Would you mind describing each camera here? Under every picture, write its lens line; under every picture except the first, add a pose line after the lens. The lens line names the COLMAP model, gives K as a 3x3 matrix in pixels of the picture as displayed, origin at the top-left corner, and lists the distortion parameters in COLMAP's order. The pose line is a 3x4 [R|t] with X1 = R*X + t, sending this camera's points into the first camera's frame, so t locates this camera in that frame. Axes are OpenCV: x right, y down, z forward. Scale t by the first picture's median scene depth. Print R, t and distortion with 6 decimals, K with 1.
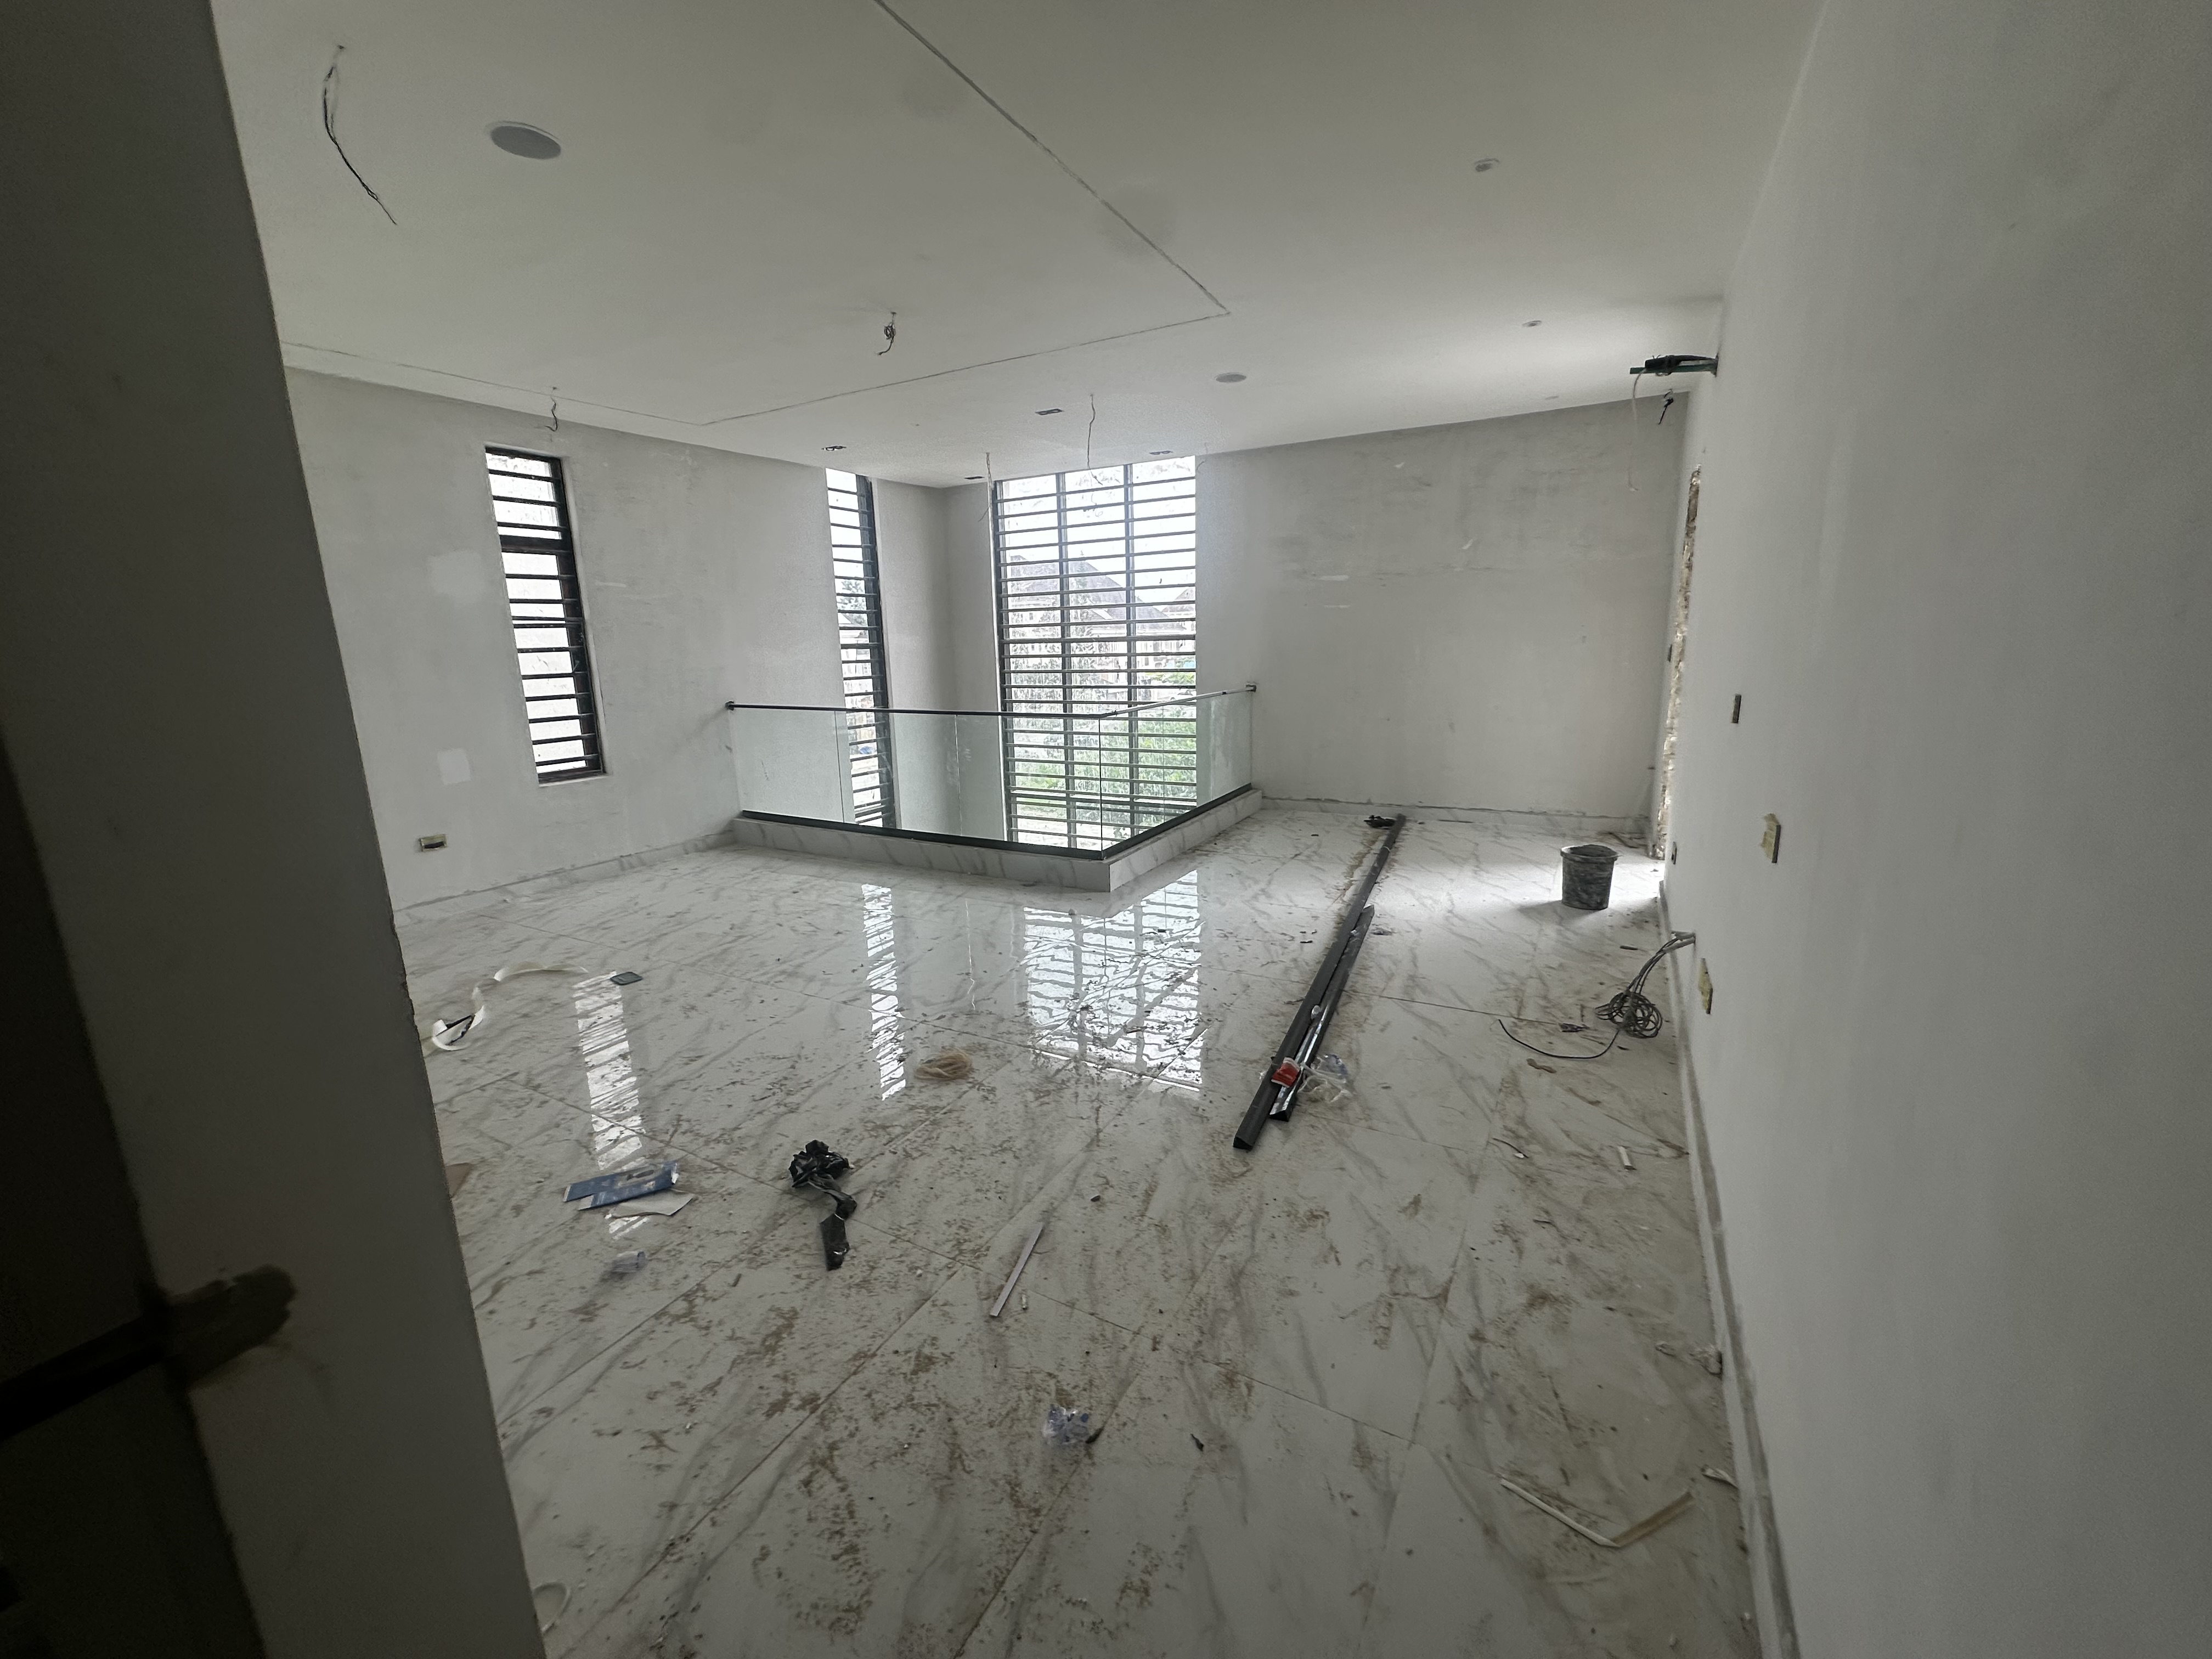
lens RADIAL K [[877.6, 0, 1112.3], [0, 877.6, 823.3], [0, 0, 1]] dist [-0.001446, 0.000361]
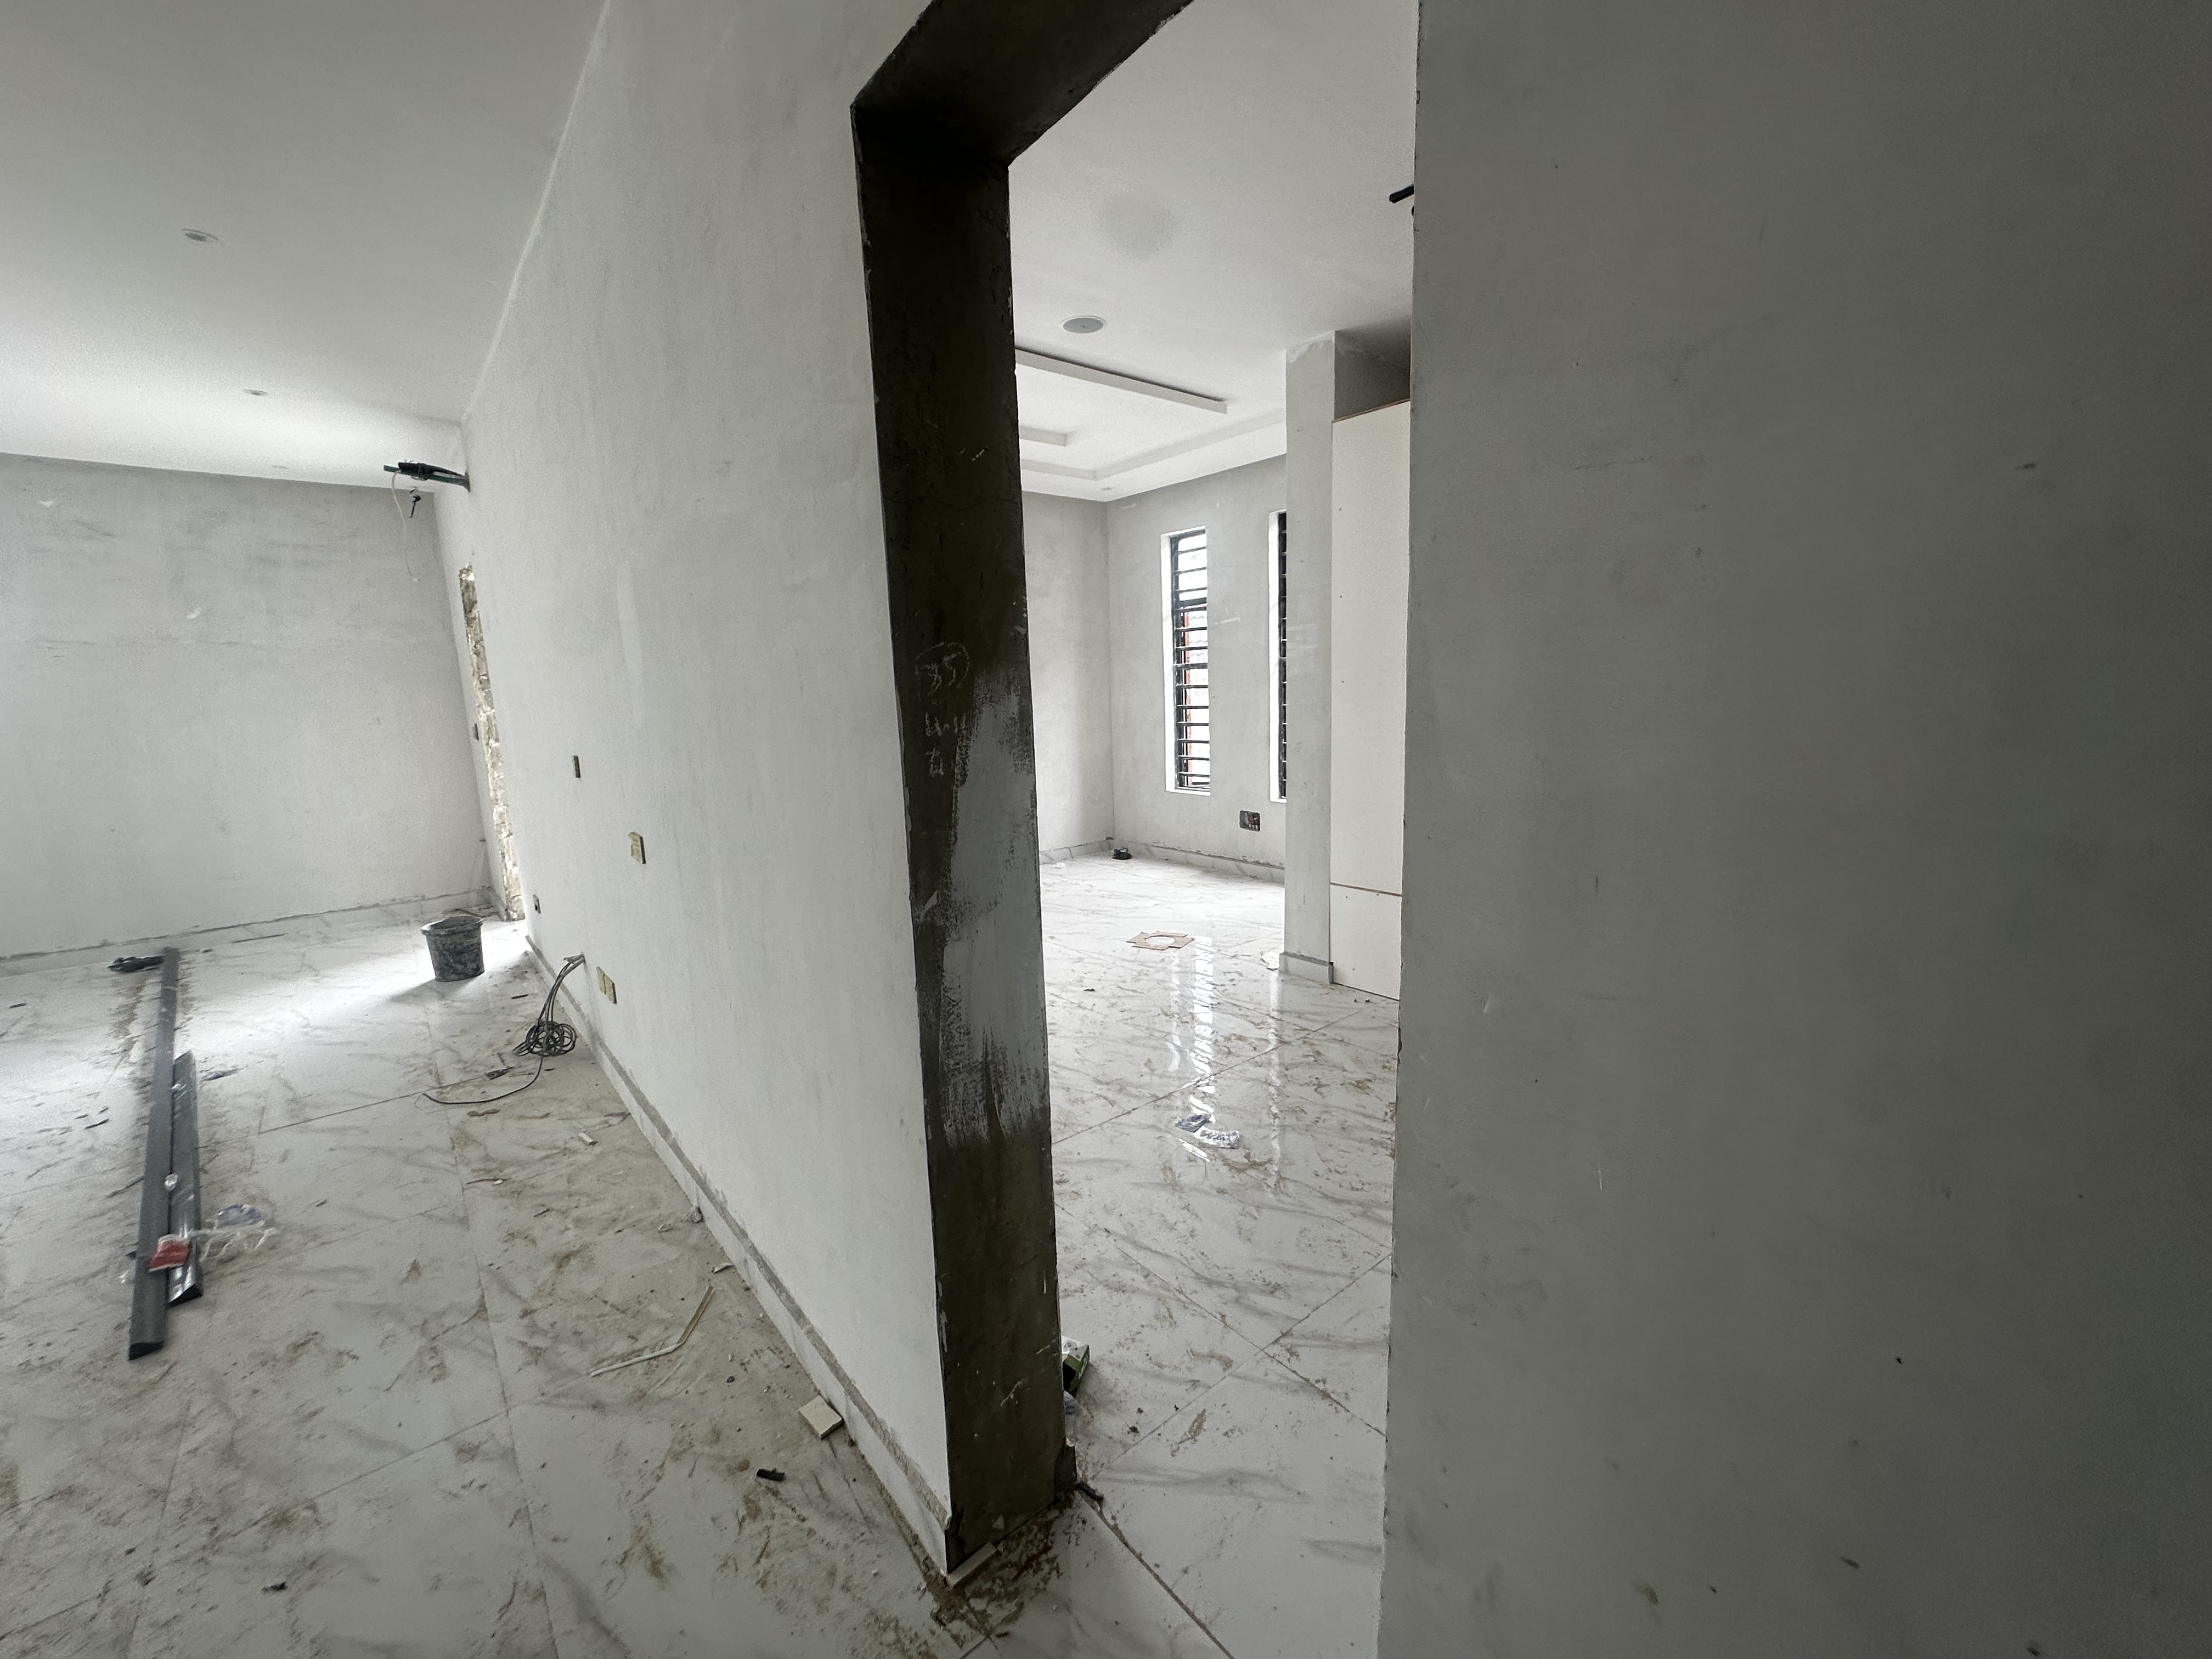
lens RADIAL K [[877.6, 0, 1107.2], [0, 877.6, 824.8], [0, 0, 1]] dist [-0.001446, 0.000361]
pose [[0.350345, -0.131054, 0.927407, -0.167422], [0.214796, 0.975015, 0.056639, 0.035980], [-0.911658, 0.179361, 0.369742, -0.127949]]
